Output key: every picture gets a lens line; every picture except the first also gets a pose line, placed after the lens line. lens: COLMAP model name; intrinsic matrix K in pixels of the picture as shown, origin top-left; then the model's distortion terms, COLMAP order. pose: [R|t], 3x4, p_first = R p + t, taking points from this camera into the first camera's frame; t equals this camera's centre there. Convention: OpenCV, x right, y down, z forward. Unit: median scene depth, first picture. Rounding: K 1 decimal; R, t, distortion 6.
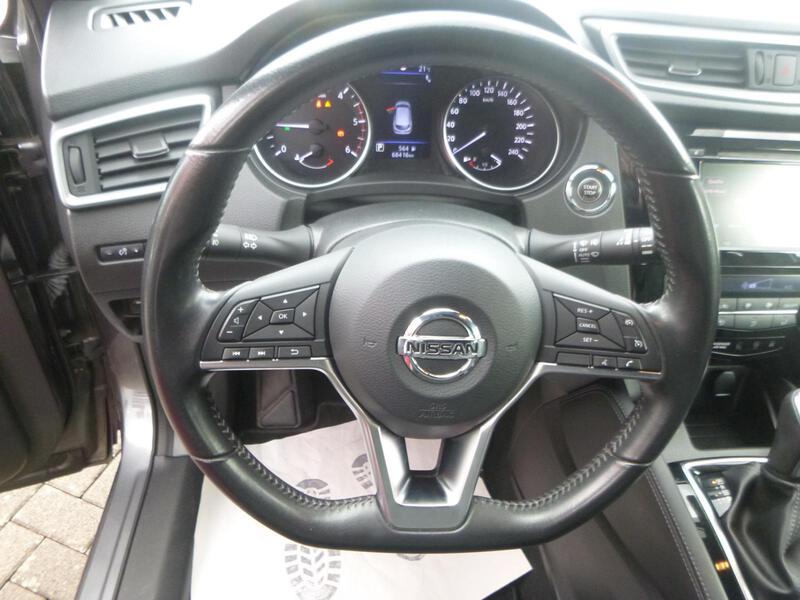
lens RADIAL K [[563.7, 0, 400.0], [0, 563.7, 300.0], [0, 0, 1]] dist [-0.031362, 0.000343]
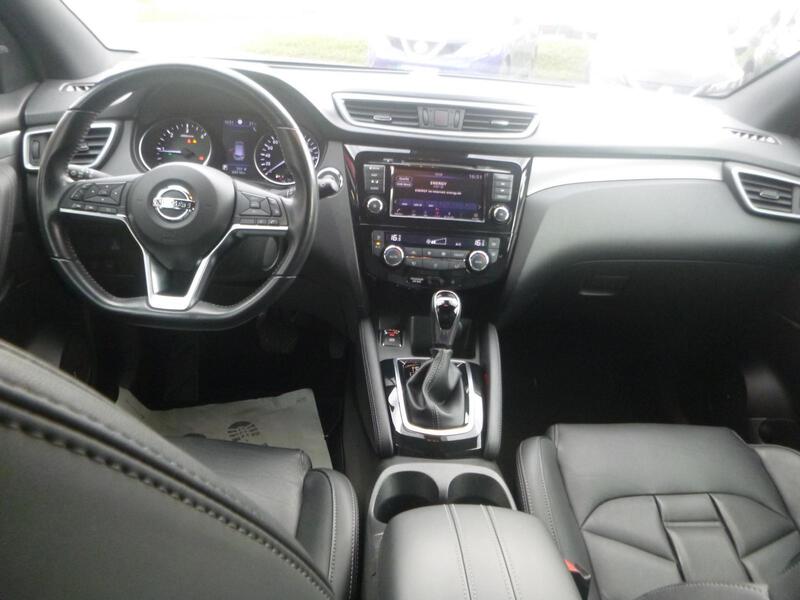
lens RADIAL K [[563.7, 0, 400.0], [0, 563.7, 300.0], [0, 0, 1]] dist [-0.031362, 0.000343]
pose [[0.998834, 0.030946, -0.037048, 0.655123], [-0.039468, 0.965427, -0.257667, 0.608416], [0.027793, 0.258829, 0.965523, -0.579185]]
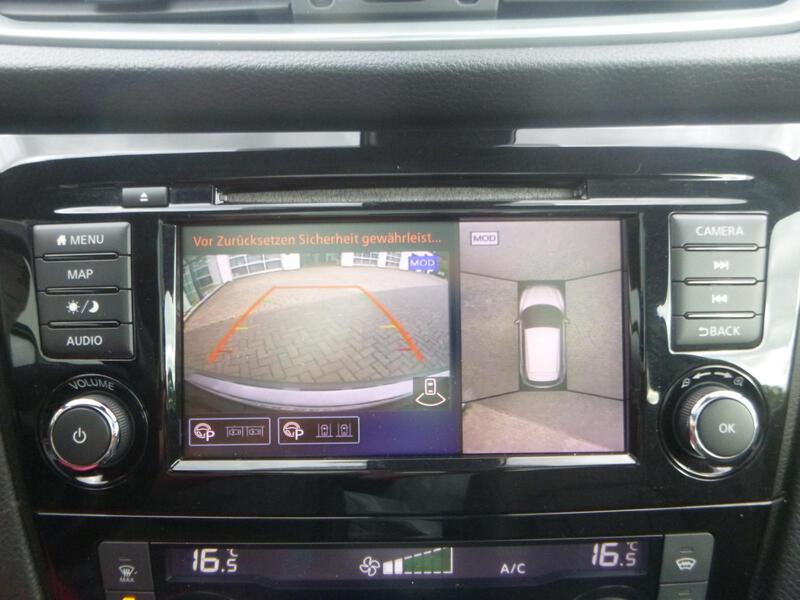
lens RADIAL K [[523.9, 0, 395.1], [0, 523.9, 303.6], [0, 0, 1]] dist [-0.077016, 0.002310]
pose [[0.991831, -0.025042, -0.125079, 0.736454], [-0.002009, 0.977354, -0.211600, -0.126555], [0.127546, 0.210123, 0.969320, 0.720876]]
